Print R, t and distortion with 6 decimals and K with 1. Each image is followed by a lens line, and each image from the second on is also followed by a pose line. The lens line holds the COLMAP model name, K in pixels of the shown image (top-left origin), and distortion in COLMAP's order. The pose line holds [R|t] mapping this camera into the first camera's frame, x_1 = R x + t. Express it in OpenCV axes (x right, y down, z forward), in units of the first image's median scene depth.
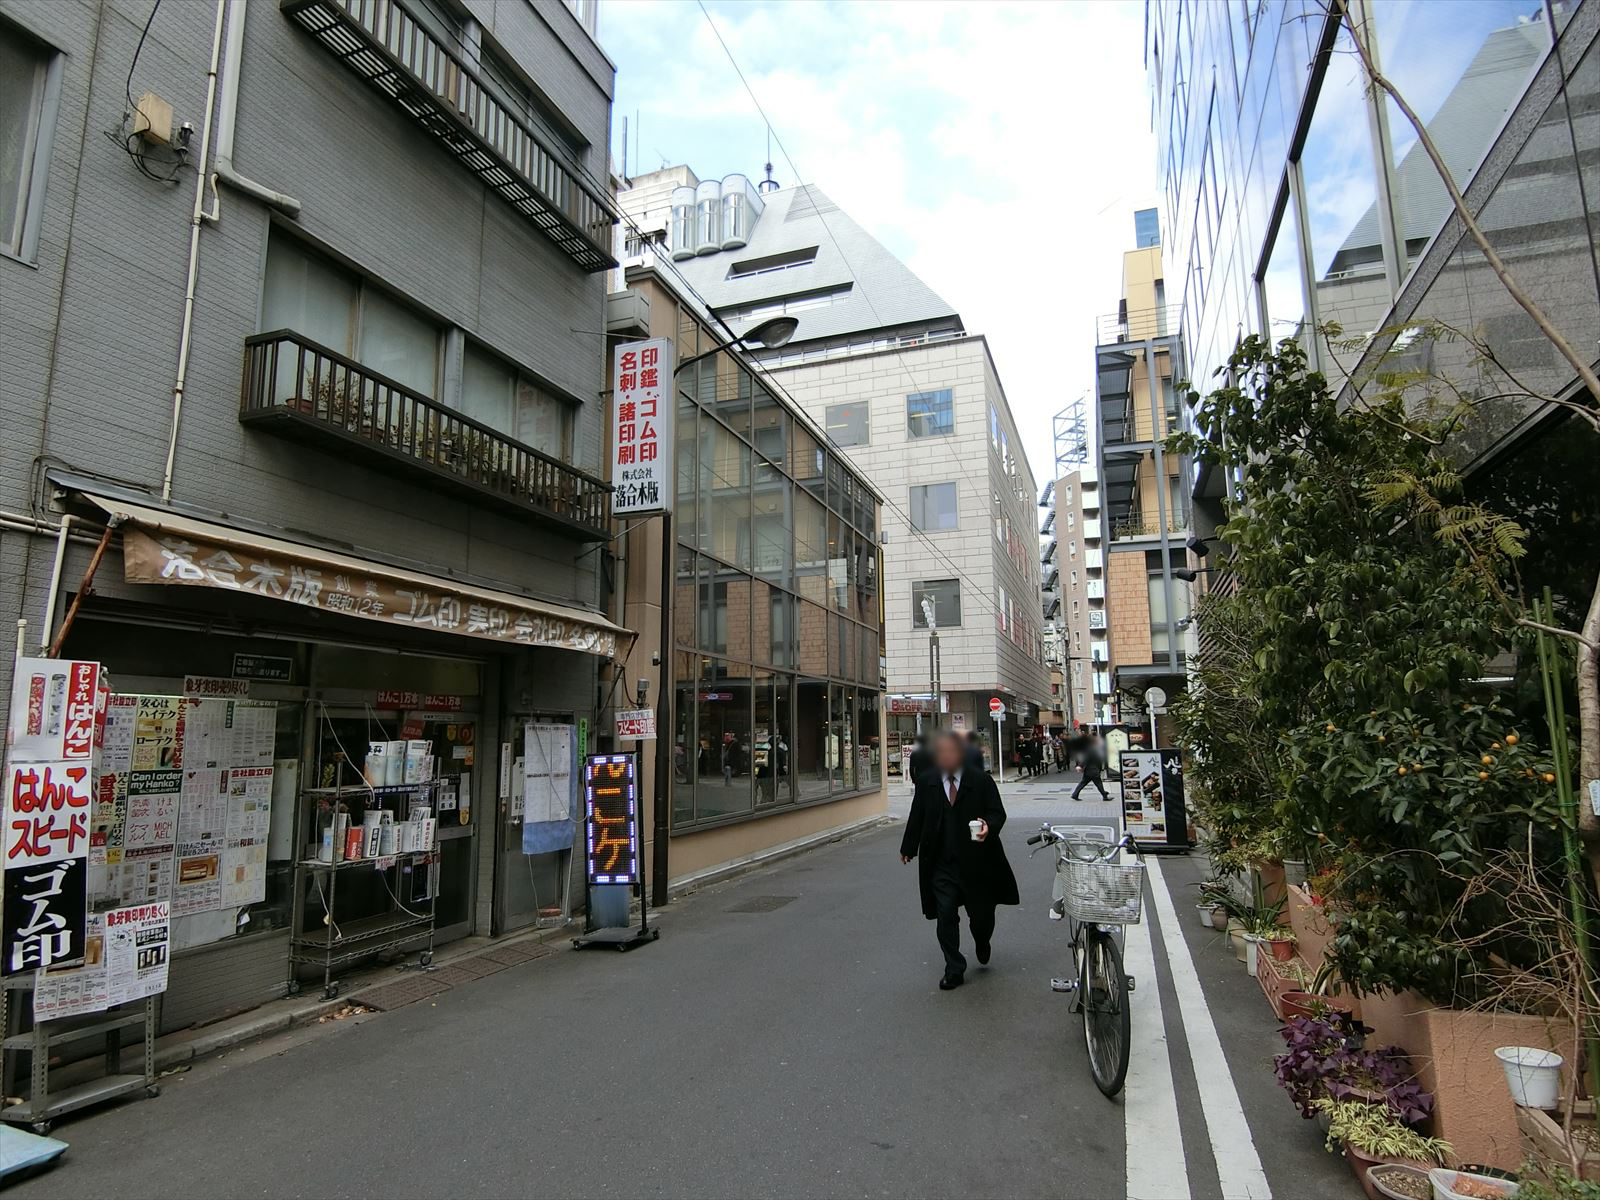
lens RADIAL K [[907.4, 0, 799.2], [0, 907.4, 599.8], [0, 0, 1]] dist [-0.003633, -0.000550]
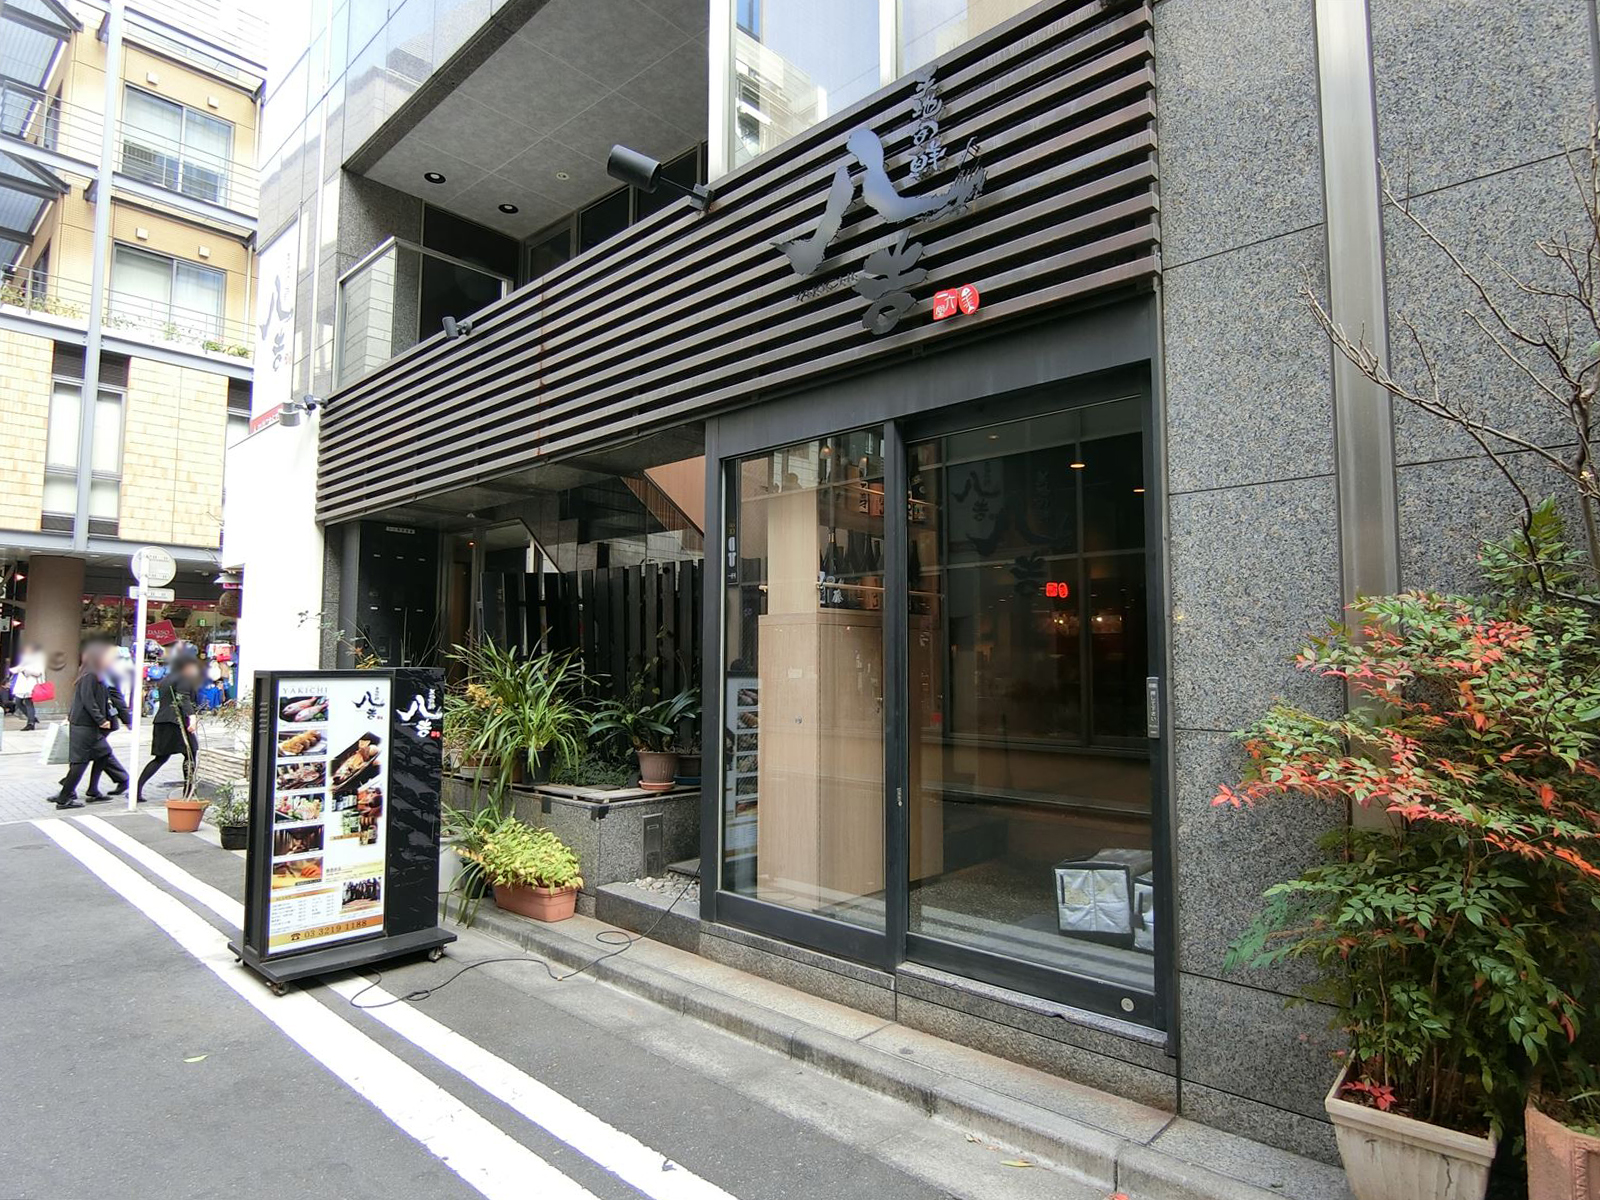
lens RADIAL K [[907.4, 0, 799.1], [0, 907.4, 598.8], [0, 0, 1]] dist [-0.003633, -0.000550]
pose [[0.406204, 0.082453, 0.910055, 0.137760], [-0.151137, 0.988266, -0.022078, 0.121622], [-0.901197, -0.128575, 0.413899, 0.714201]]
